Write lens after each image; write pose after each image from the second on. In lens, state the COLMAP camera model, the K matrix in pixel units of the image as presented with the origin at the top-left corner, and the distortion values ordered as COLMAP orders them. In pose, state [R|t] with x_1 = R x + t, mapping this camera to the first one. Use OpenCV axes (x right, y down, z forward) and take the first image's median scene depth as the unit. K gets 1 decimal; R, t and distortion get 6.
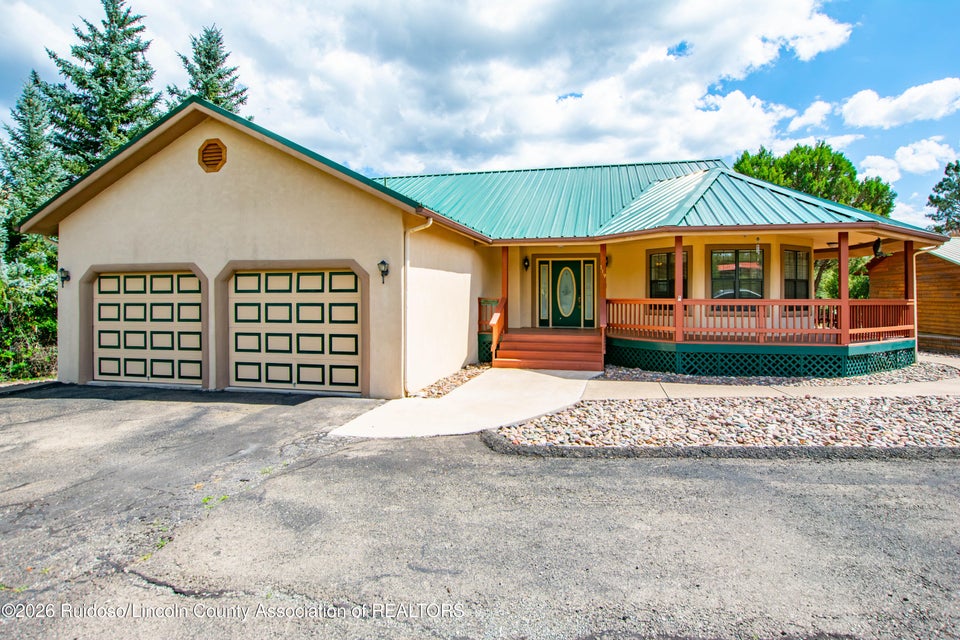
lens RADIAL K [[462.8, 0, 477.5], [0, 462.8, 312.1], [0, 0, 1]] dist [-0.019189, -0.000913]
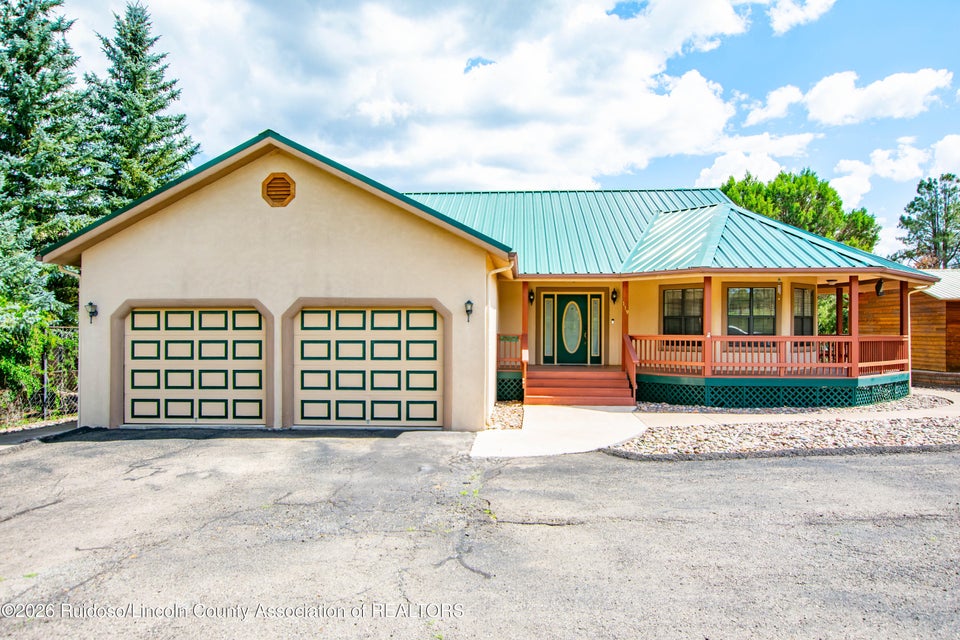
lens RADIAL K [[591.9, 0, 448.3], [0, 591.9, 347.9], [0, 0, 1]] dist [-0.006467, 0.008882]
pose [[0.990709, -0.002854, 0.135971, -0.356187], [0.002897, 0.999996, -0.000118, -0.002014], [-0.135970, 0.000511, 0.990713, -0.275756]]
